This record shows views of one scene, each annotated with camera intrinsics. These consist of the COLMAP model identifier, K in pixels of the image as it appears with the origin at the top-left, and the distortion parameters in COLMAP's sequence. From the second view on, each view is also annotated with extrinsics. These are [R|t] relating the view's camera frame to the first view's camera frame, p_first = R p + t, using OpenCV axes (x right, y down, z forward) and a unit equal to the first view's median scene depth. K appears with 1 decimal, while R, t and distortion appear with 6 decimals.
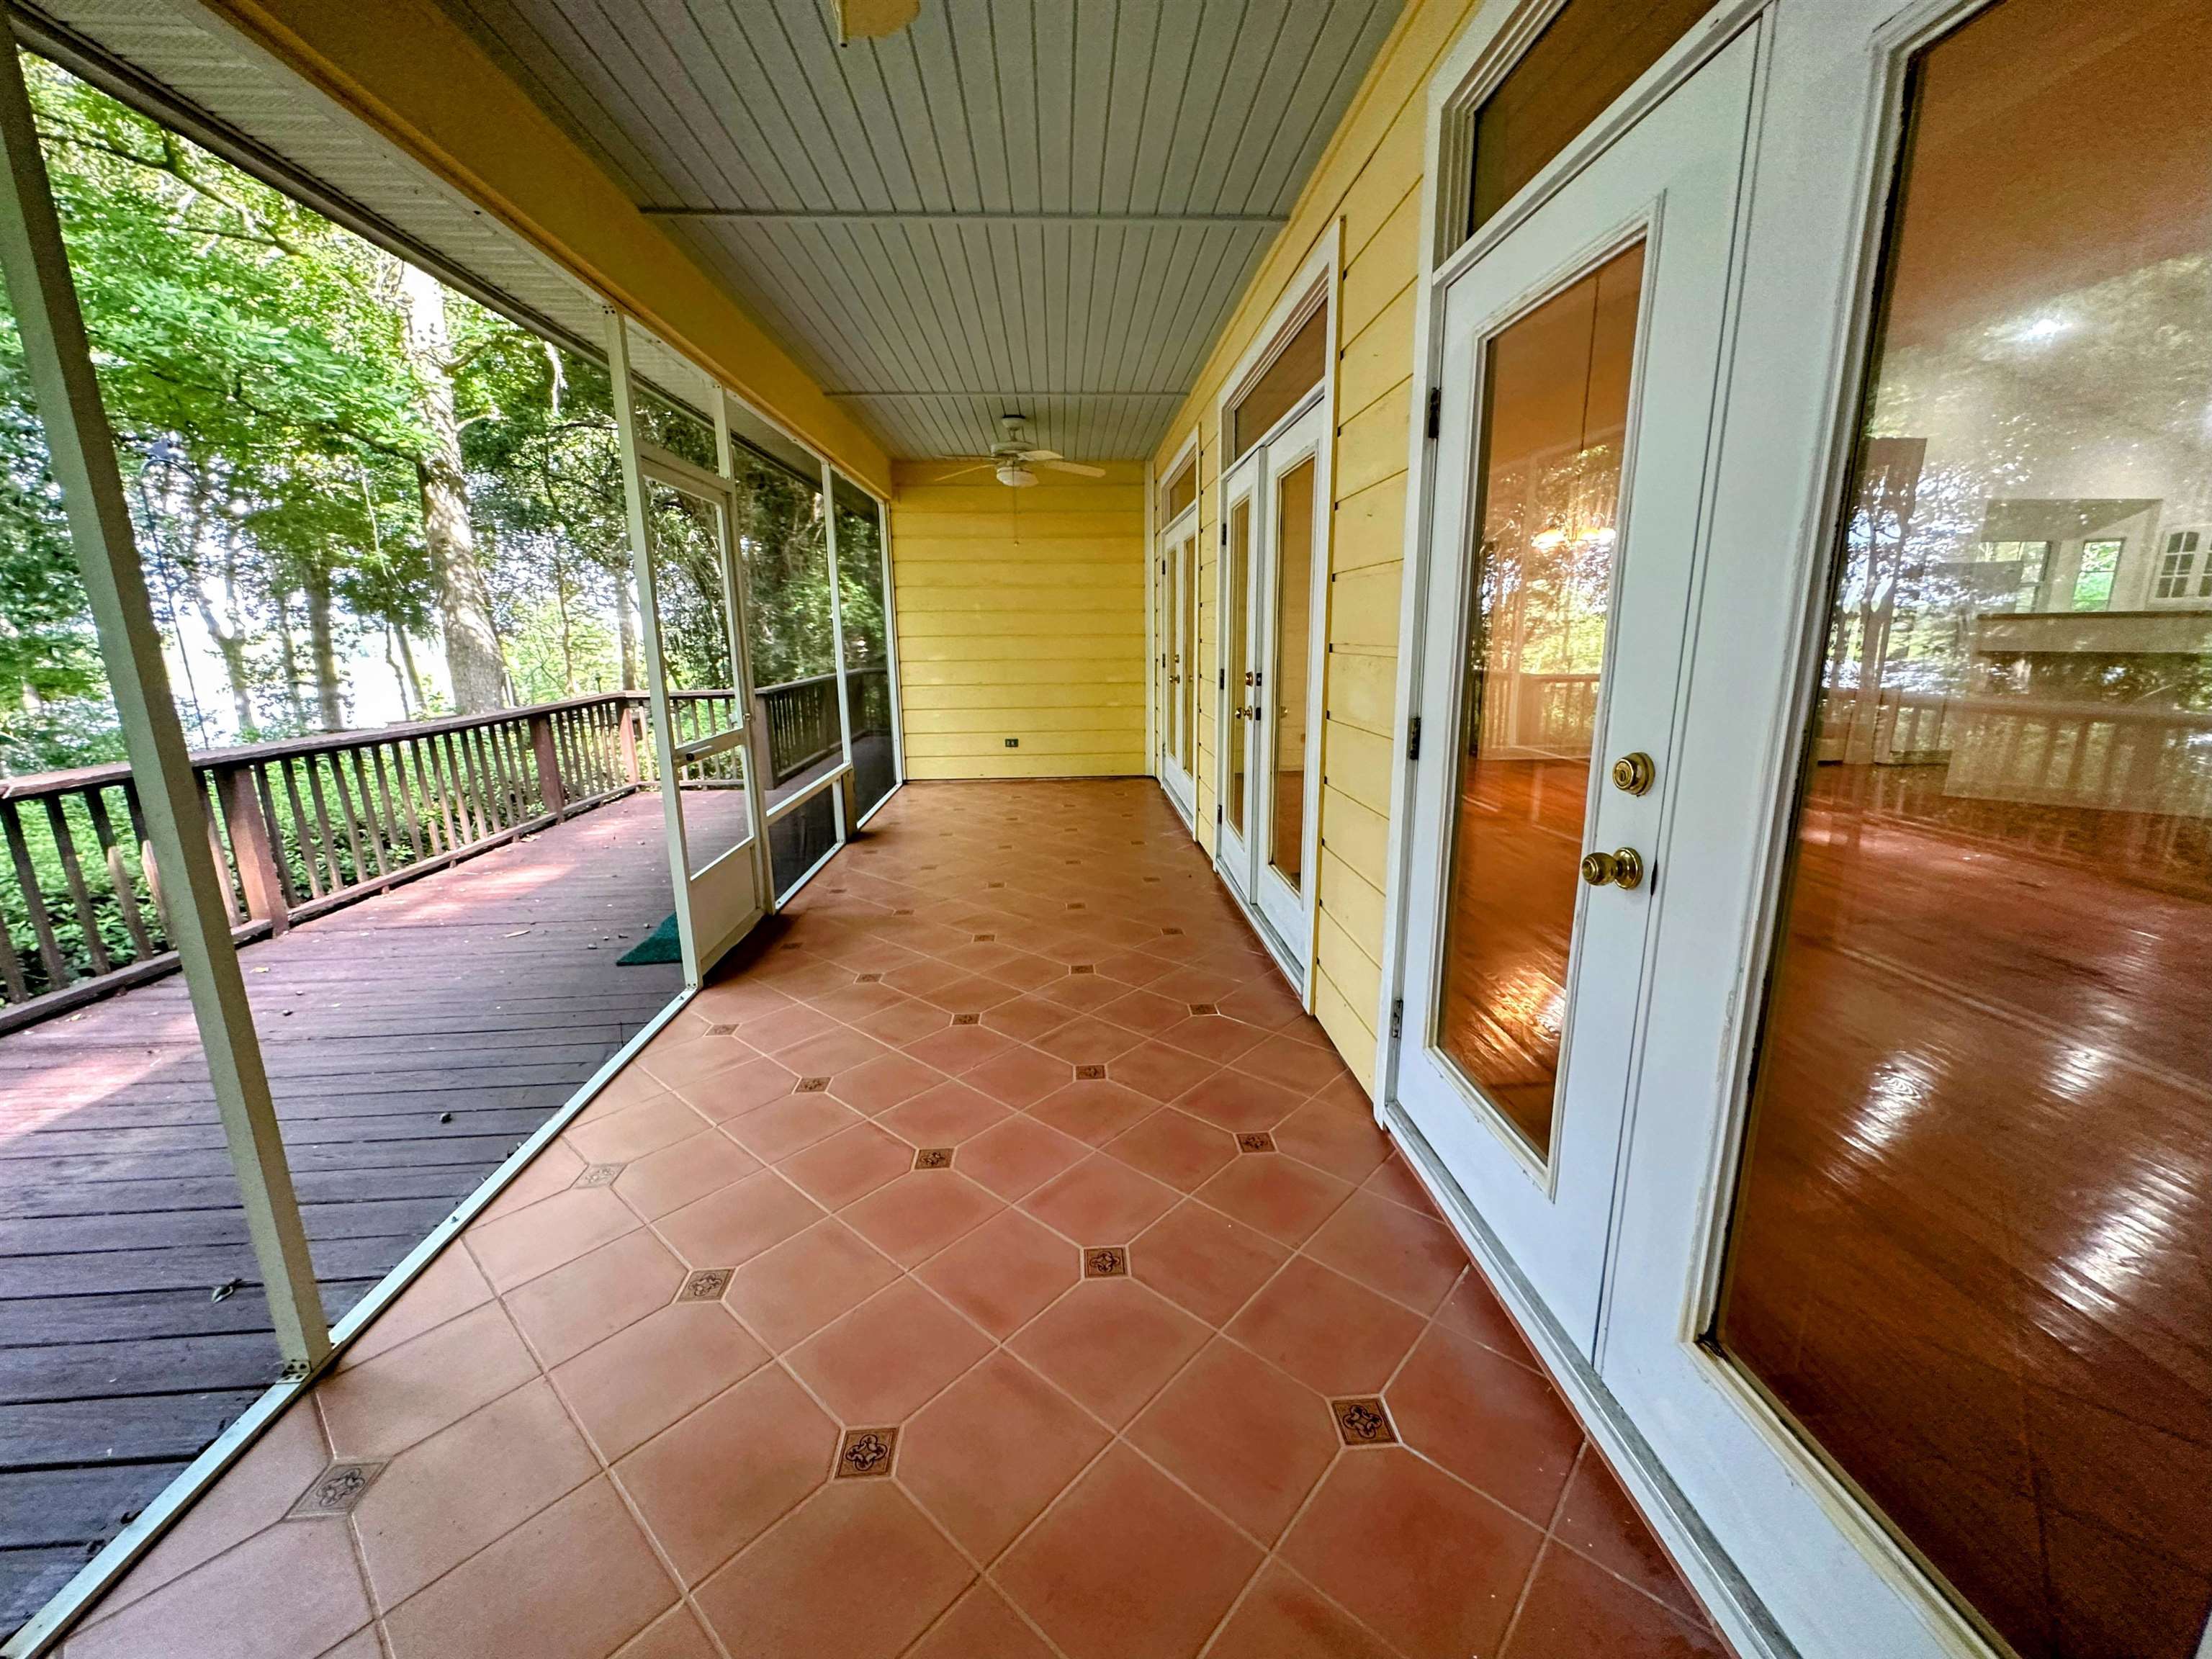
lens RADIAL K [[898.5, 0, 1106.0], [0, 898.5, 829.5], [0, 0, 1]] dist [-0.001056, -0.000028]
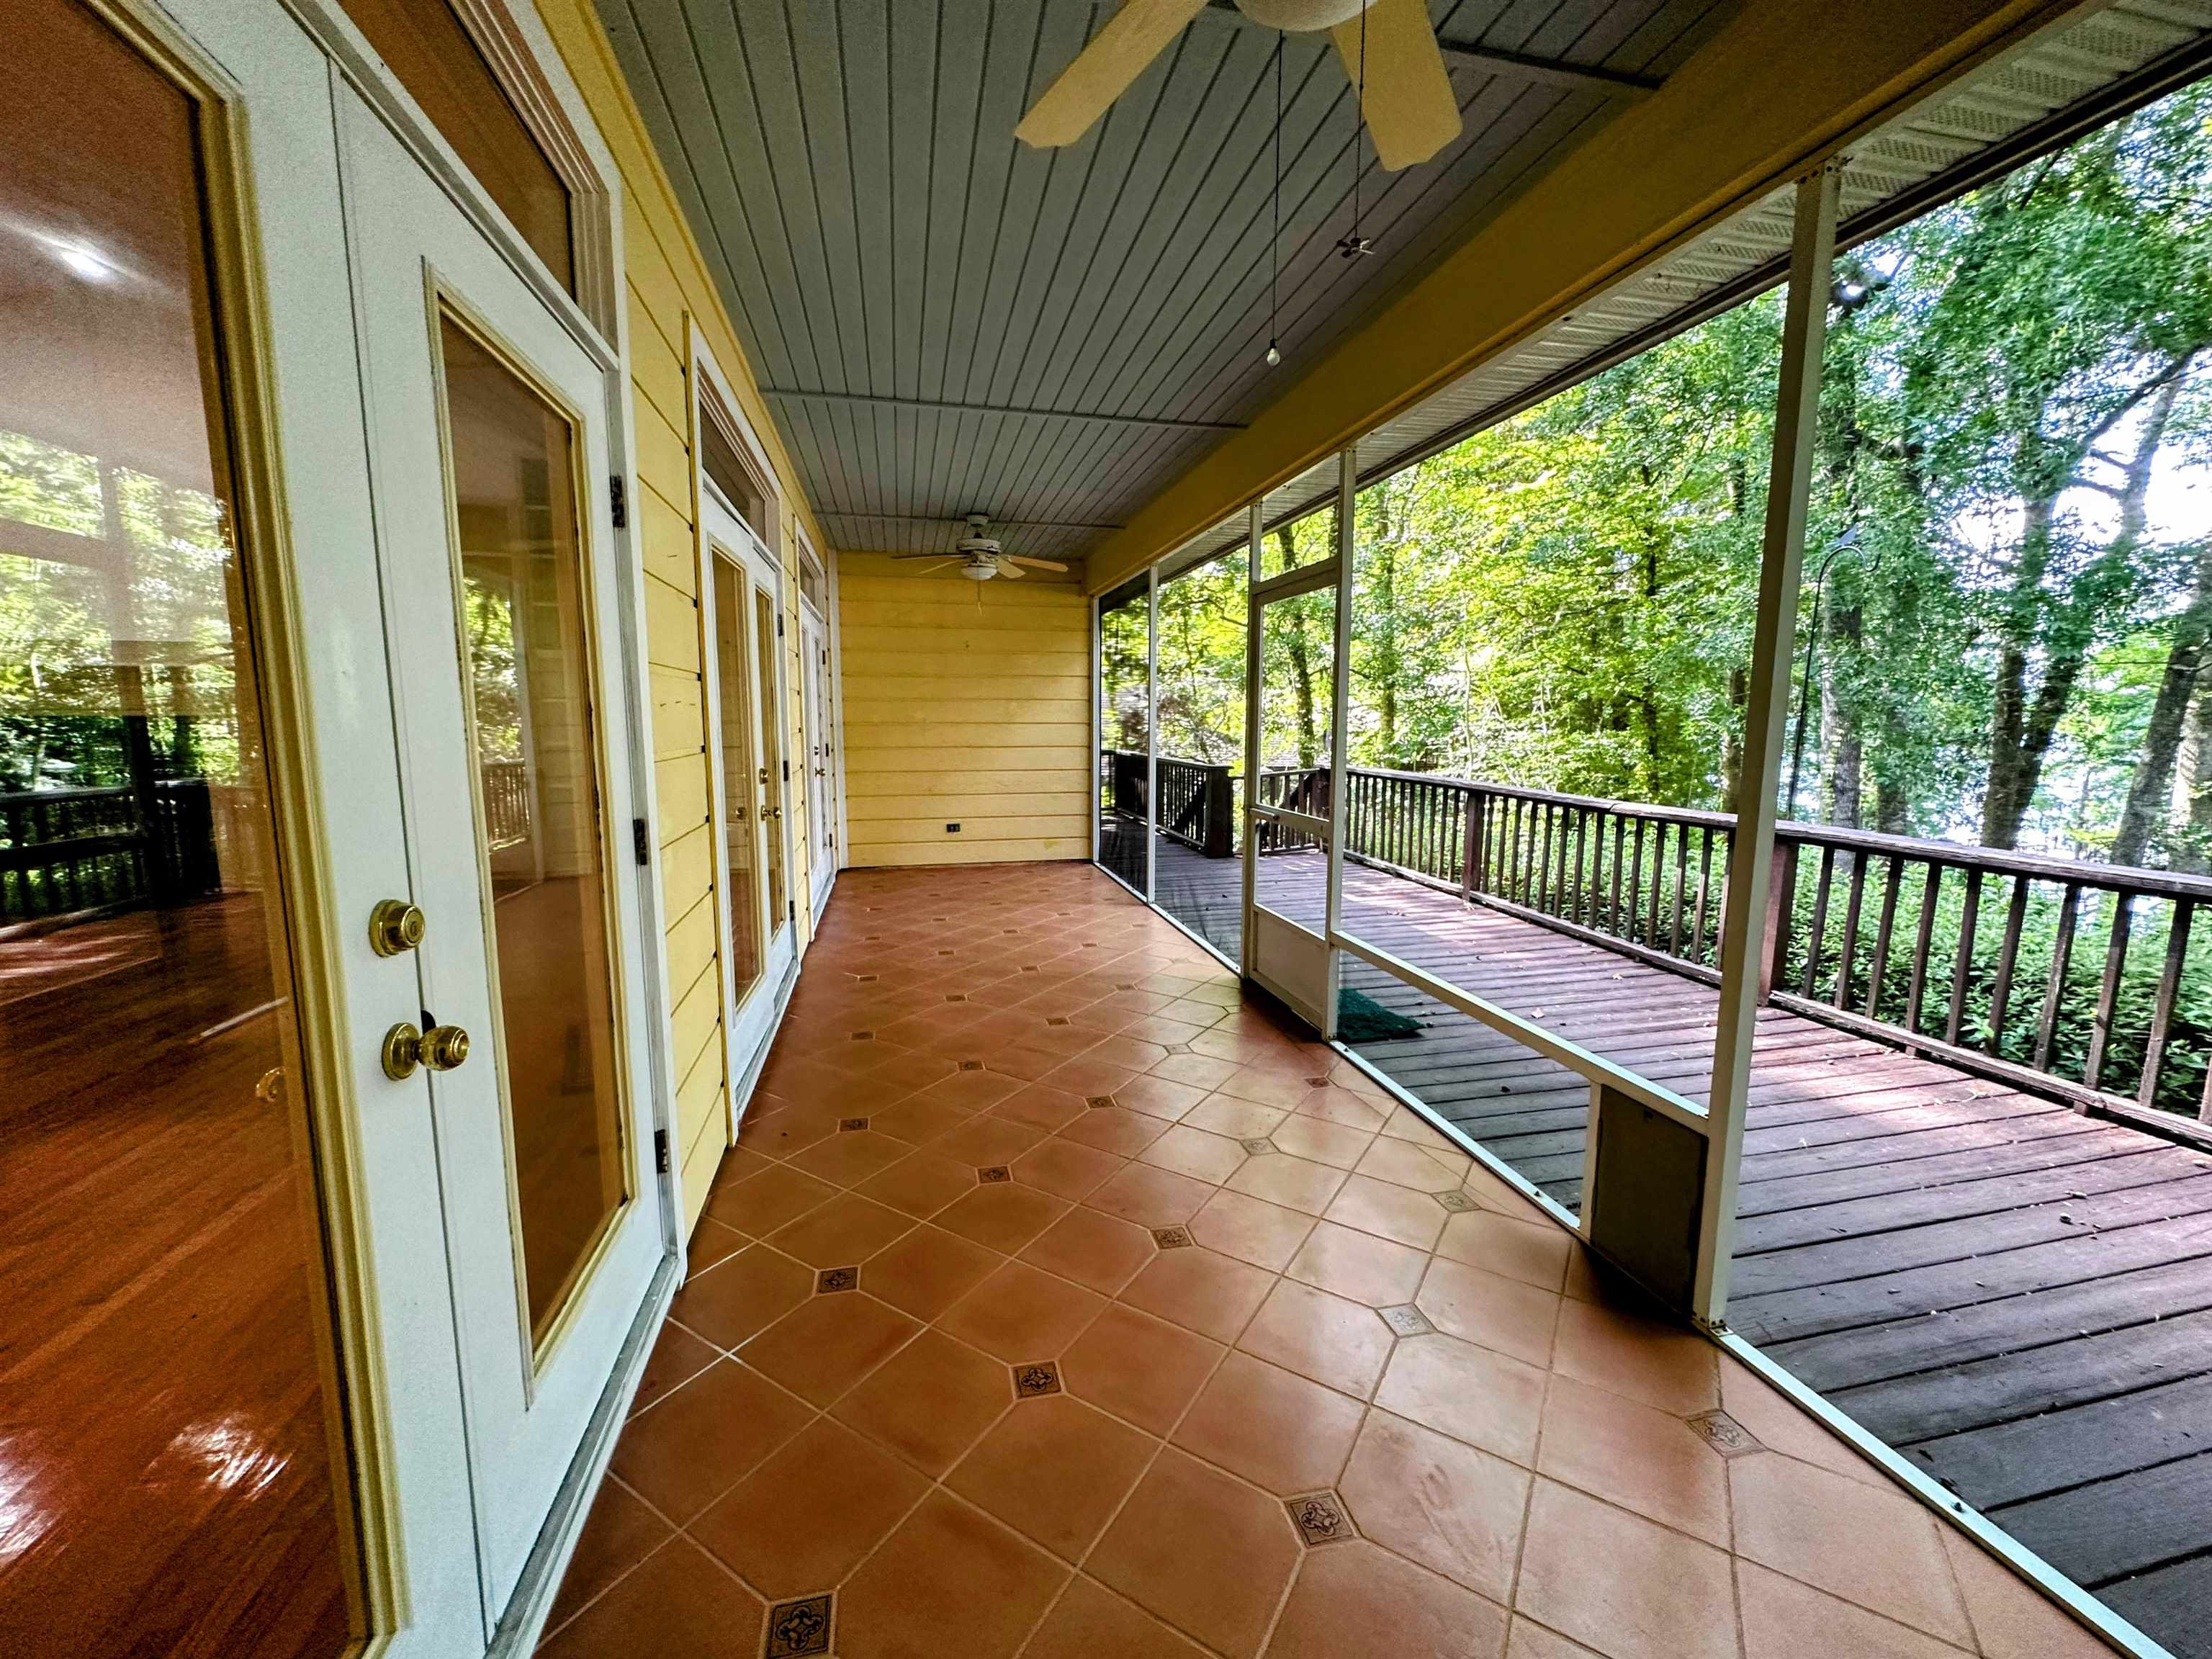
lens RADIAL K [[877.5, 0, 1105.5], [0, 877.5, 833.3], [0, 0, 1]] dist [-0.003088, 0.000003]
pose [[-0.984796, 0.034385, -0.170277, -0.032437], [-0.026953, 0.938100, 0.345314, -0.471401], [0.171610, 0.344654, -0.922911, 2.087577]]
